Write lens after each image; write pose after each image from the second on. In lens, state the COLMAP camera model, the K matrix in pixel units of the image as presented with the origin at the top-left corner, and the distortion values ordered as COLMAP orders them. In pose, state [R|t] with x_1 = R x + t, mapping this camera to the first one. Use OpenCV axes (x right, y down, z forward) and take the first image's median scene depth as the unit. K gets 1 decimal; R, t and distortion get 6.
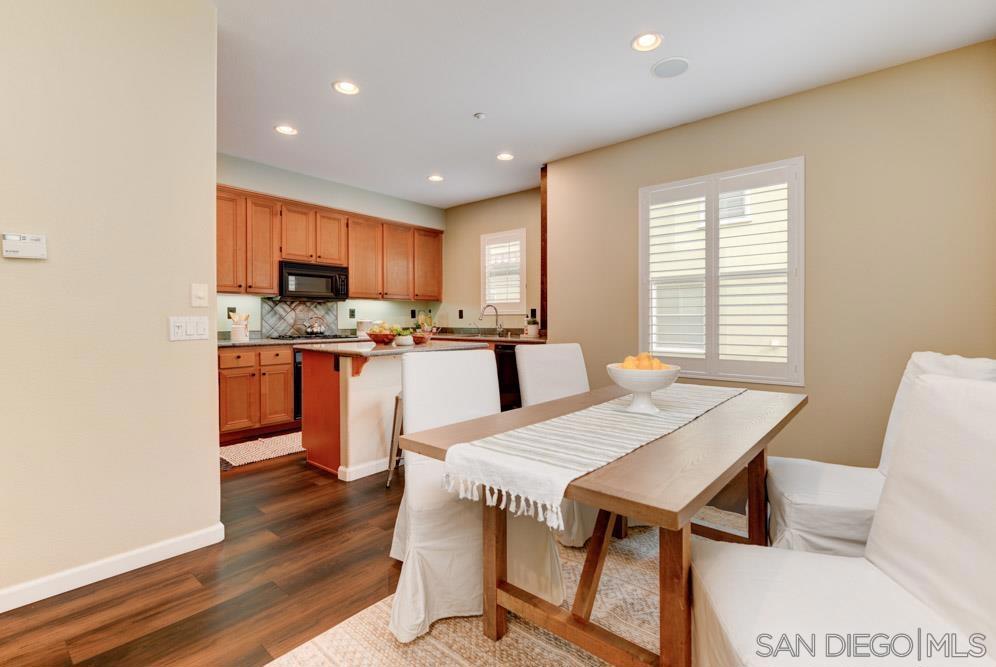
lens RADIAL K [[444.8, 0, 514.1], [0, 444.8, 321.4], [0, 0, 1]] dist [0.001578, -0.000180]
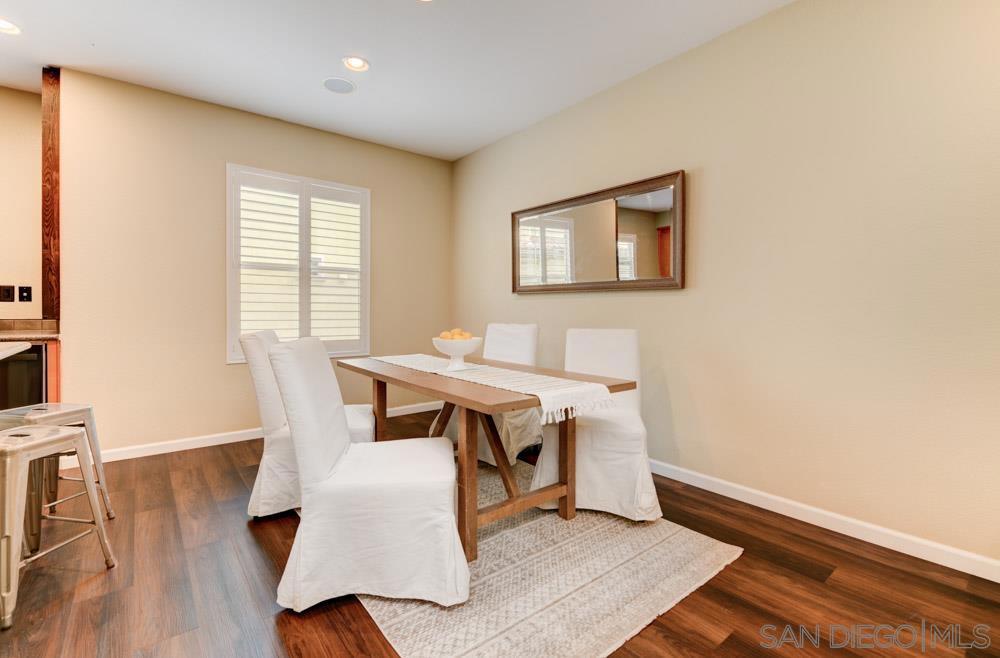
lens RADIAL K [[446.1, 0, 483.1], [0, 446.1, 314.2], [0, 0, 1]] dist [0.002042, -0.000643]
pose [[0.221722, -0.001886, 0.975108, -0.382470], [0.000459, 0.999998, 0.001830, 0.009635], [-0.975110, 0.000041, 0.221723, 0.212862]]
